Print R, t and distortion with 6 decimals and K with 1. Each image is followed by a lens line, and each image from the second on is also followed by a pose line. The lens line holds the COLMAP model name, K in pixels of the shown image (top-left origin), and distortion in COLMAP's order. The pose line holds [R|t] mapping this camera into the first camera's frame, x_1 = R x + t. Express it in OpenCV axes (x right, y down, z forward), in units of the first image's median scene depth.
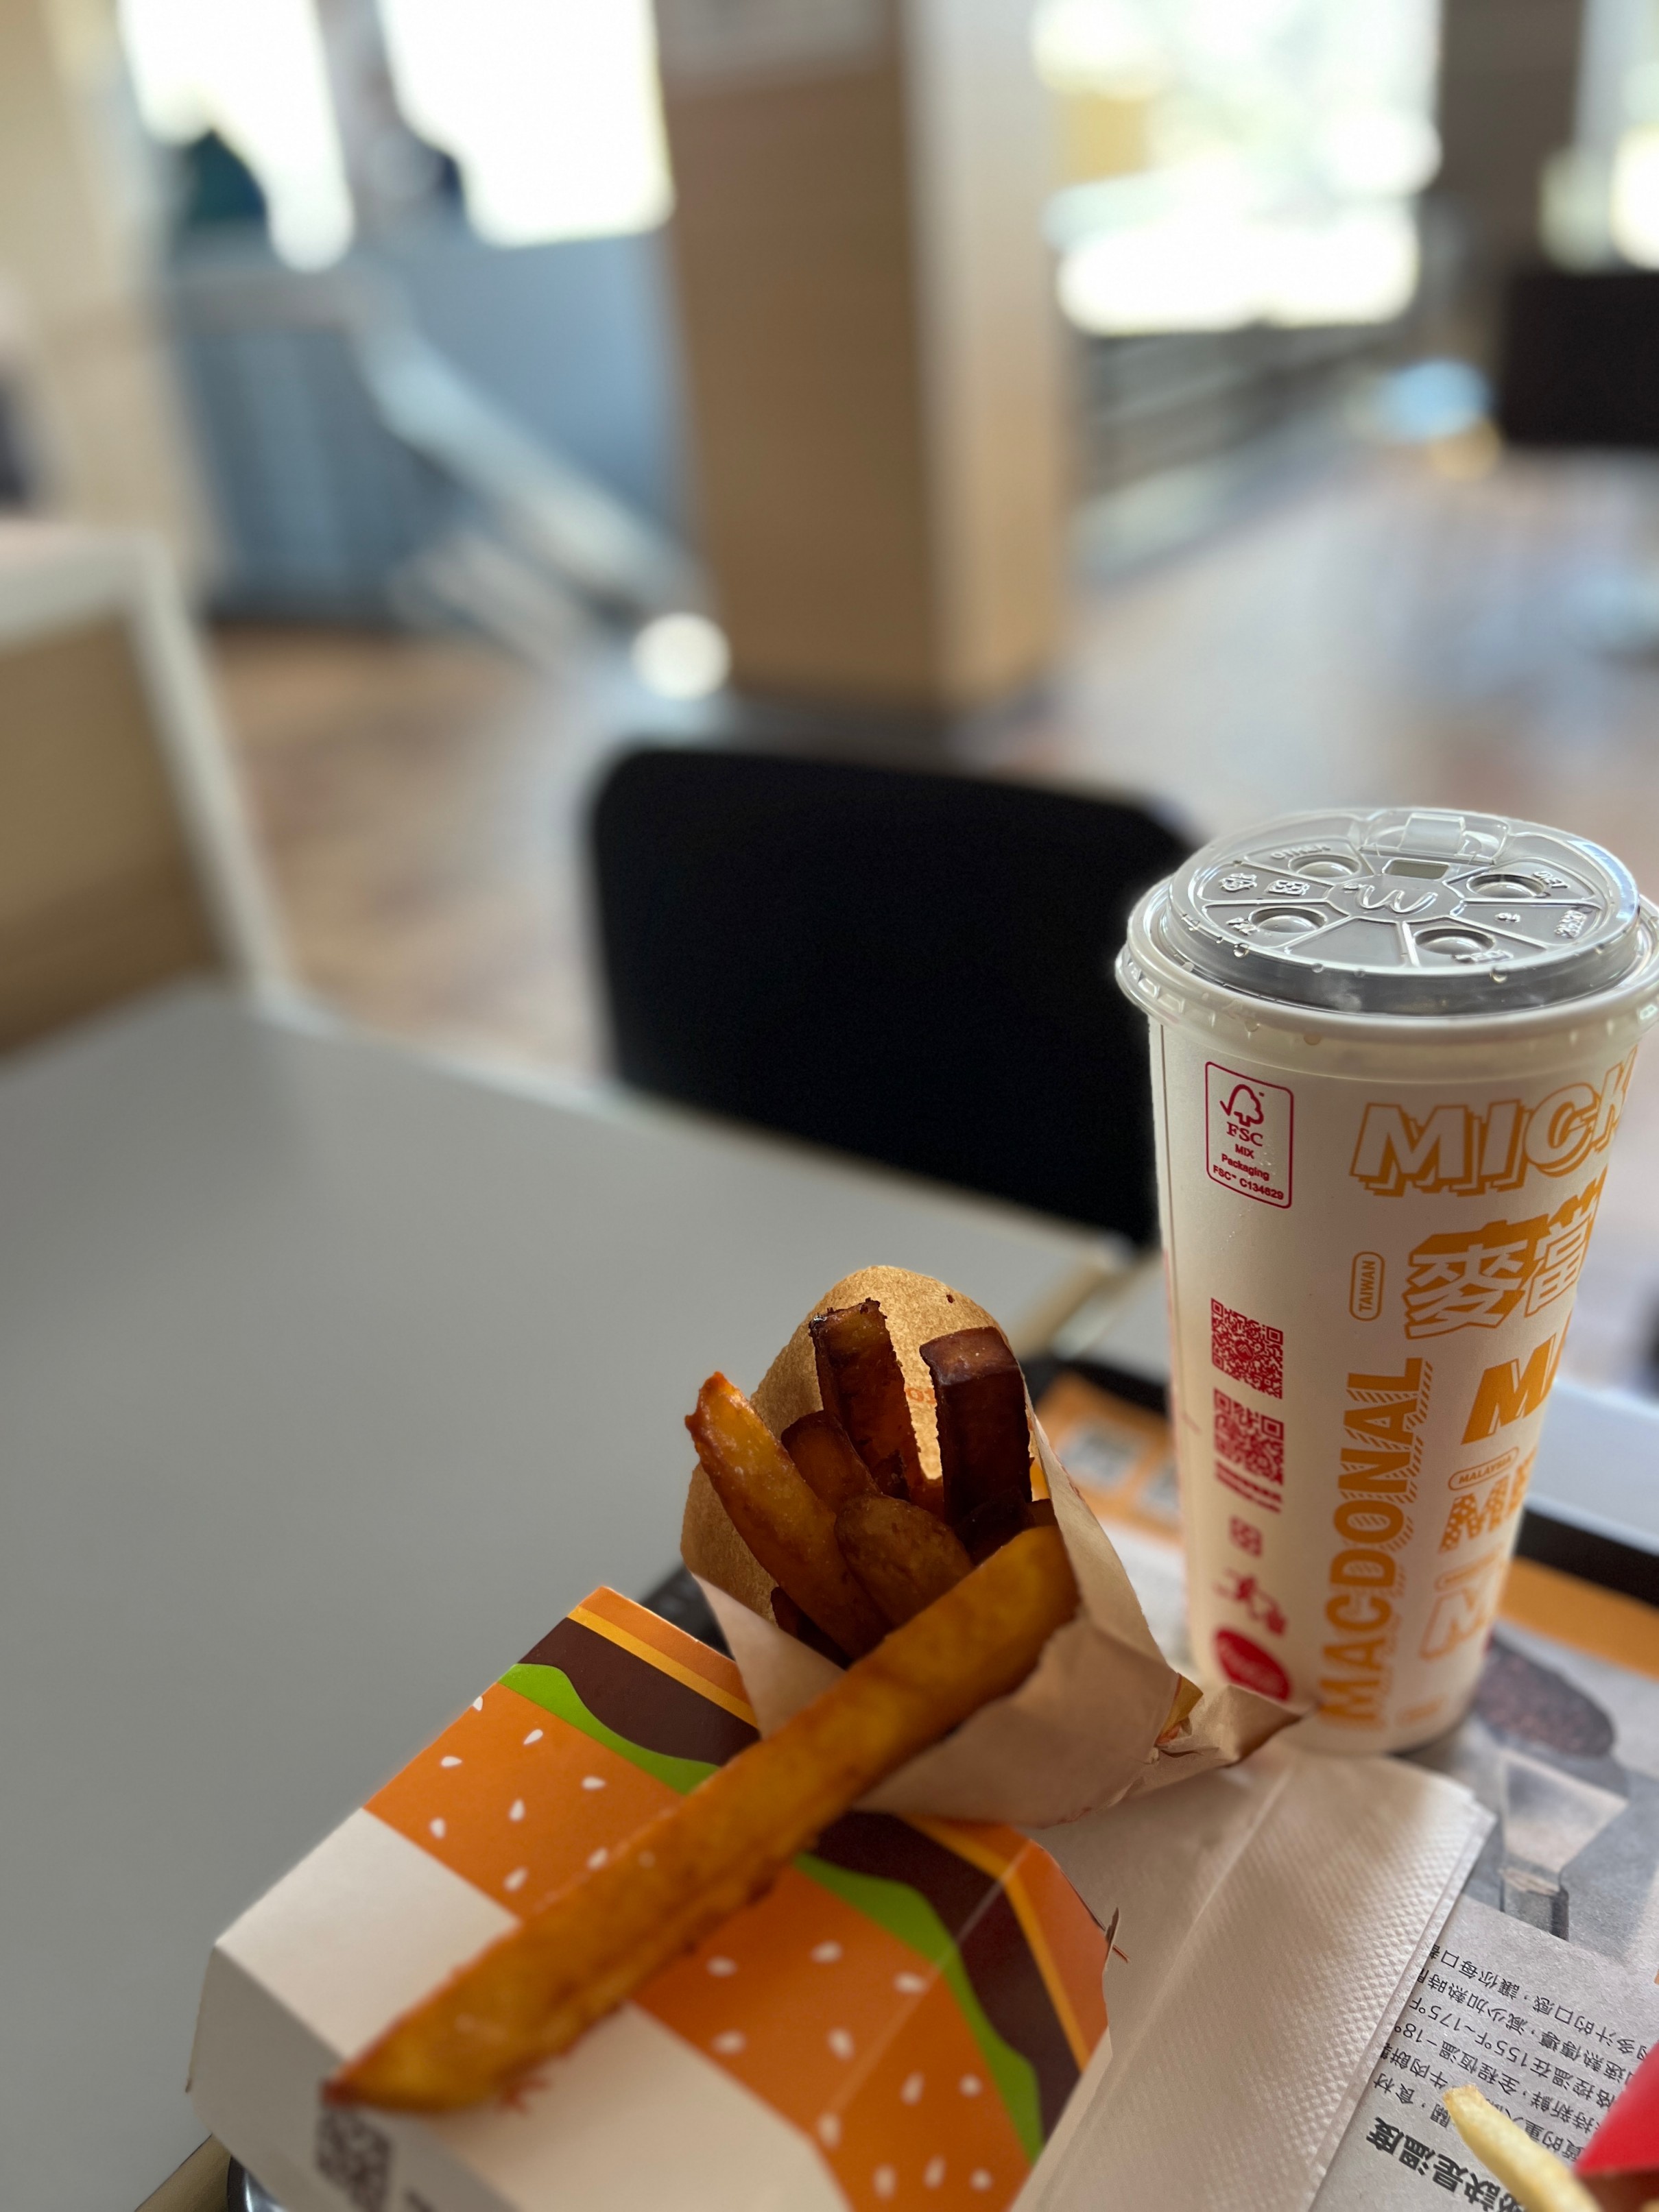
lens RADIAL K [[1681.3, 0, 823.3], [0, 1681.3, 1135.8], [0, 0, 1]] dist [0.054494, -0.068605]
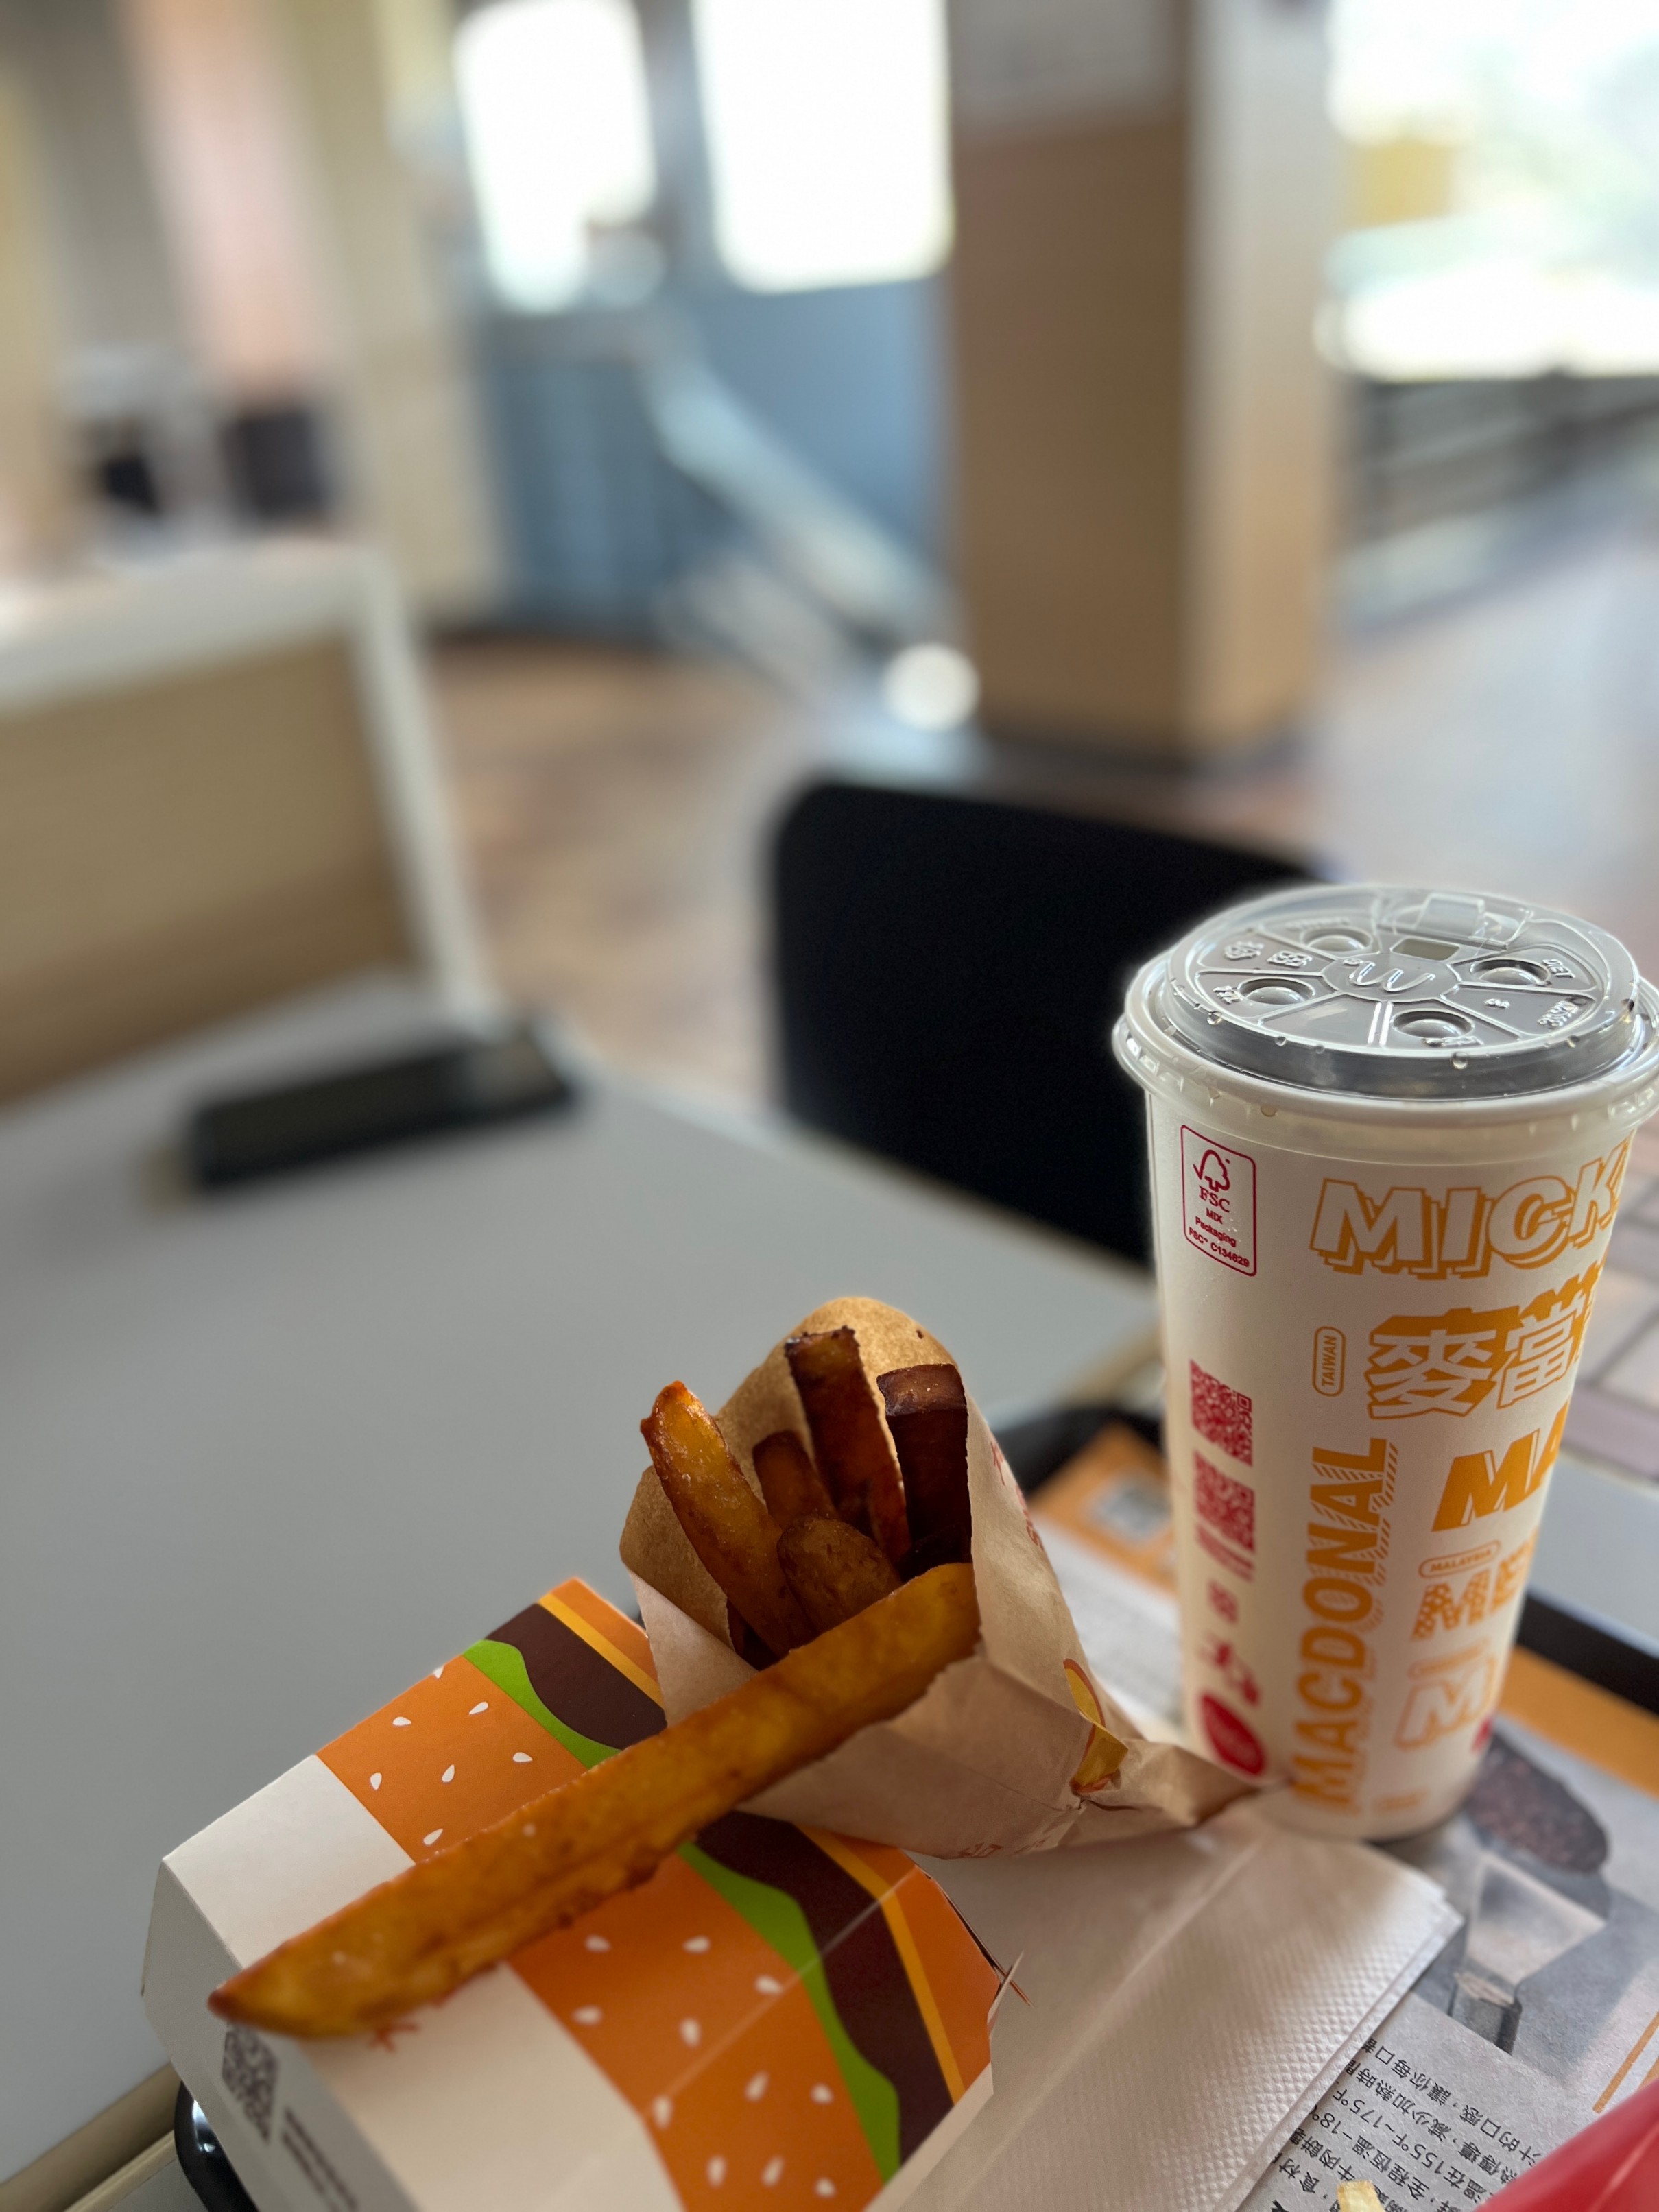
lens RADIAL K [[1681.3, 0, 829.3], [0, 1681.3, 1121.4], [0, 0, 1]] dist [0.054494, -0.068605]
pose [[0.987903, 0.078284, -0.133859, 0.151150], [-0.081488, 0.996500, -0.018621, -0.009578], [0.131933, 0.029303, 0.990825, -0.033319]]
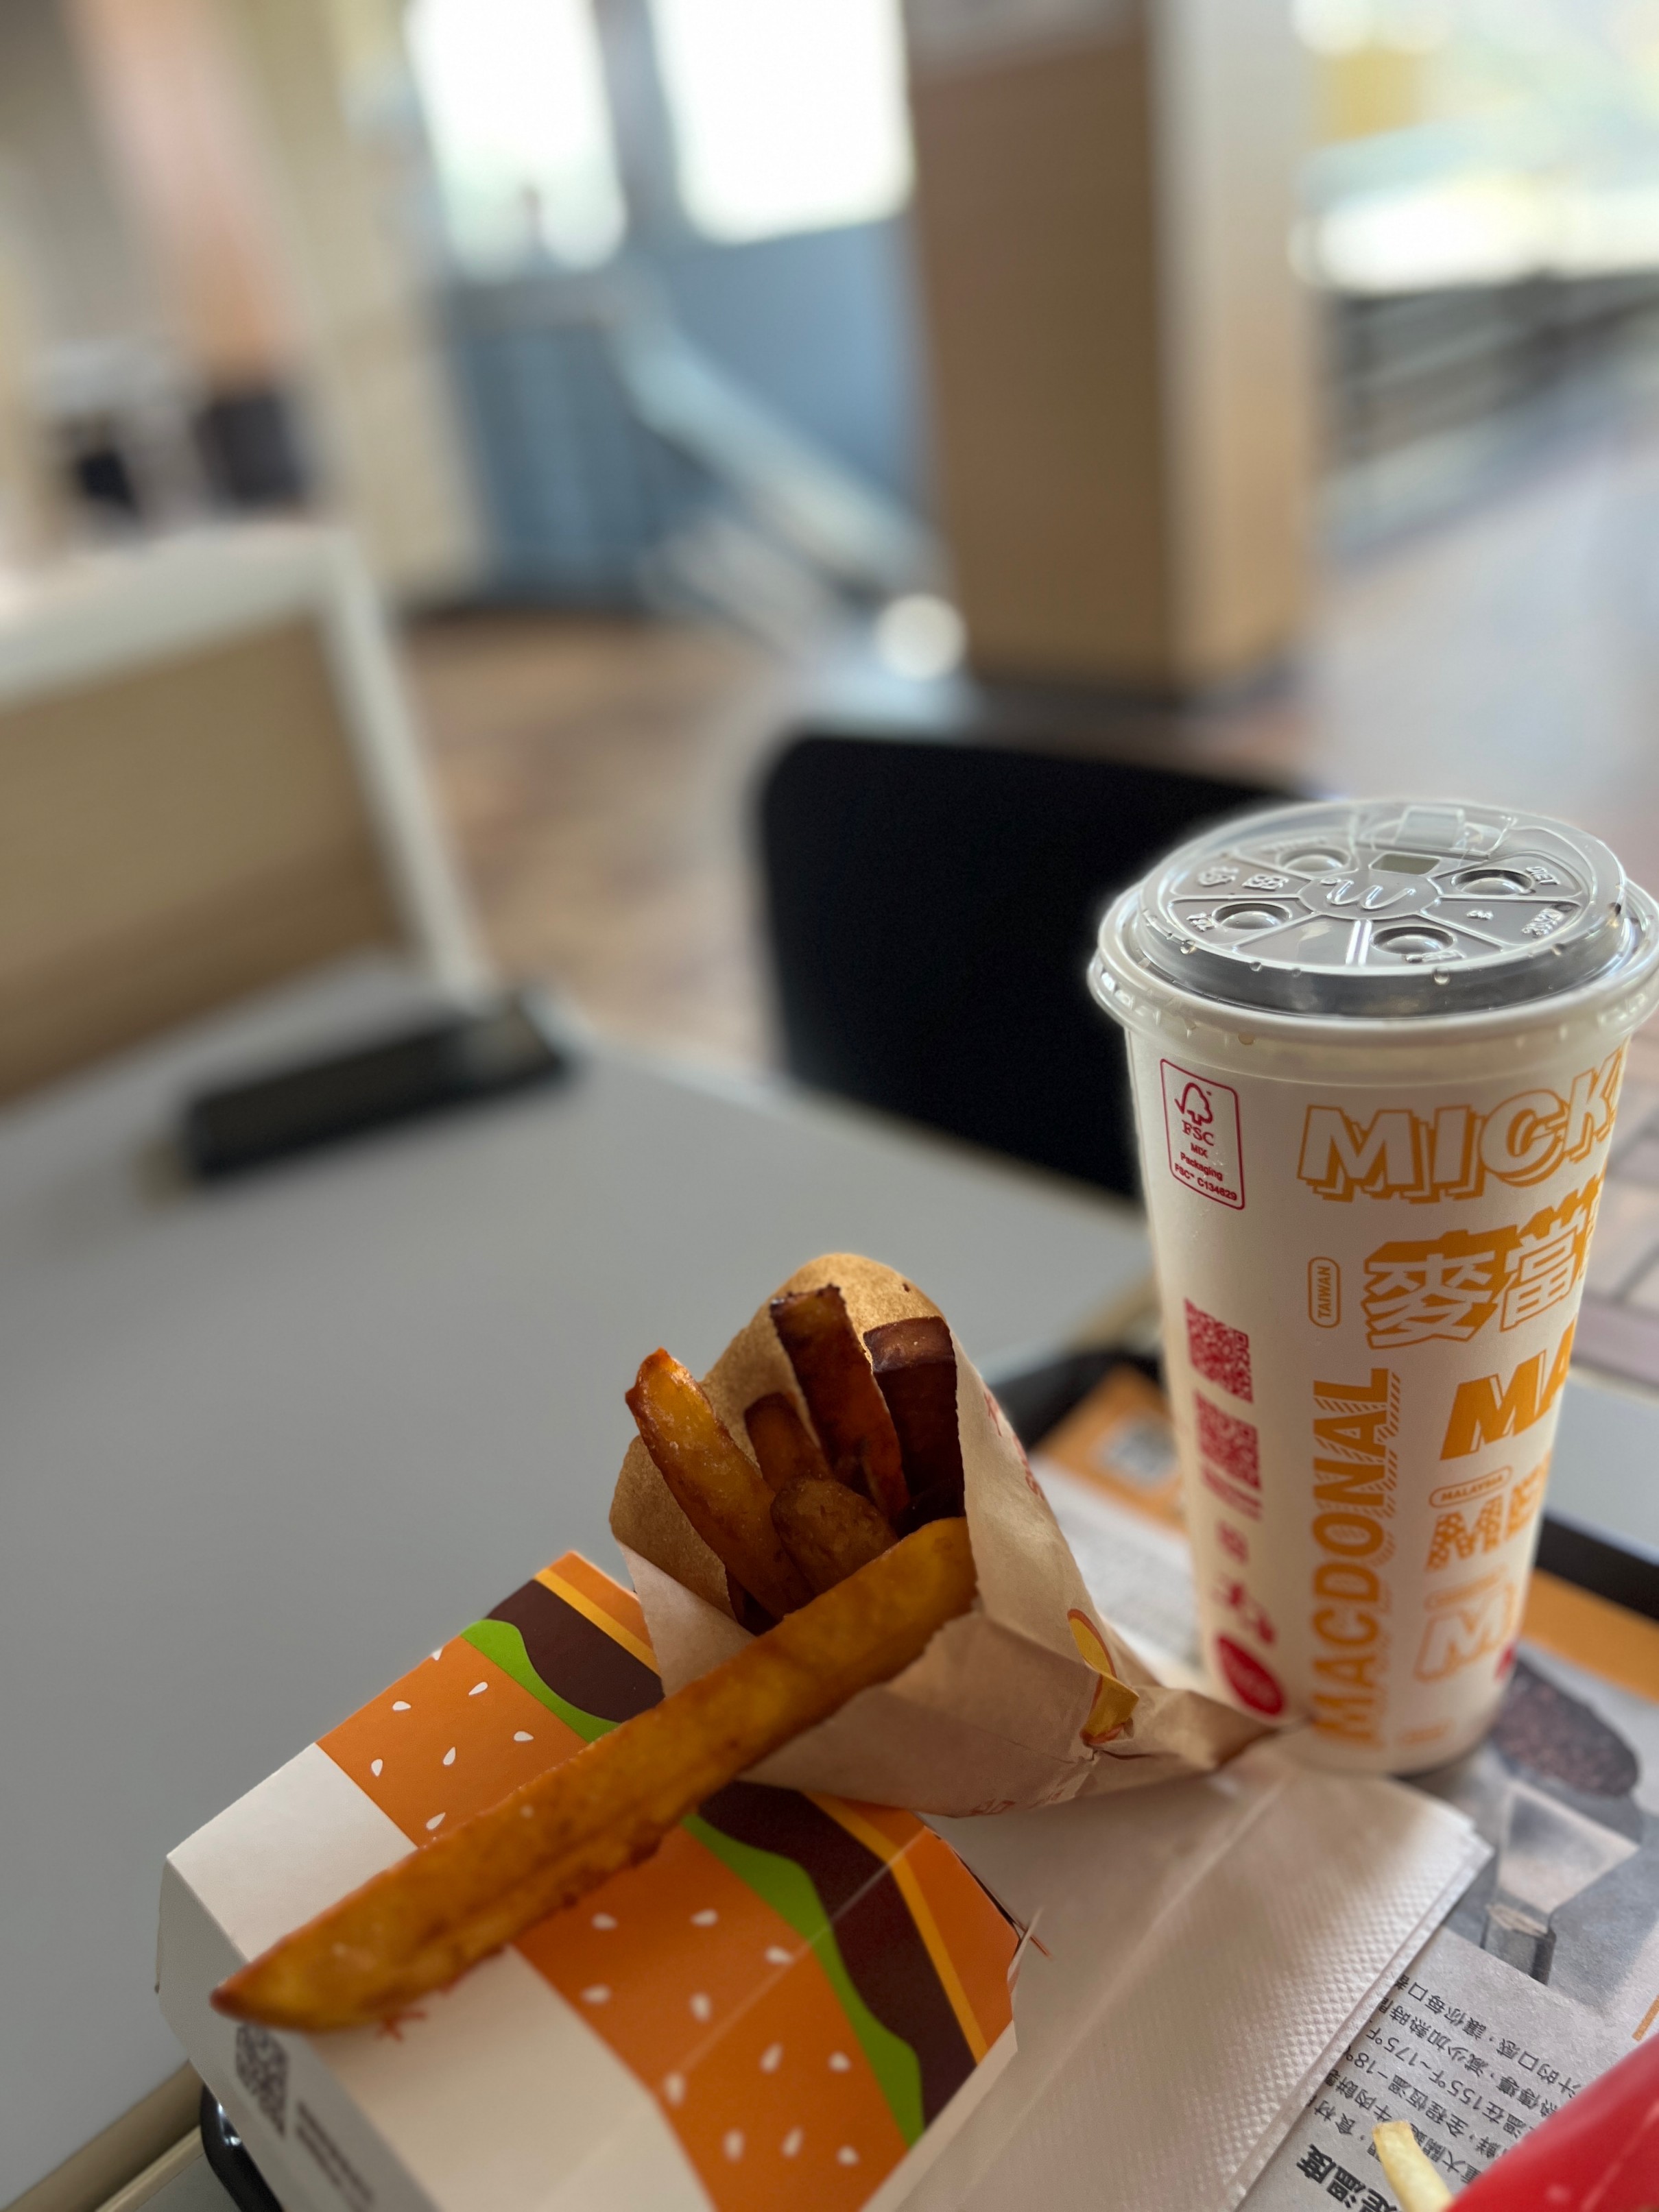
lens RADIAL K [[1681.3, 0, 822.7], [0, 1681.3, 1116.0], [0, 0, 1]] dist [0.054494, -0.068605]
pose [[0.988968, 0.026454, -0.145747, 0.173409], [-0.026307, 0.999650, 0.002936, -0.007863], [0.145773, 0.000930, 0.989318, -0.006148]]
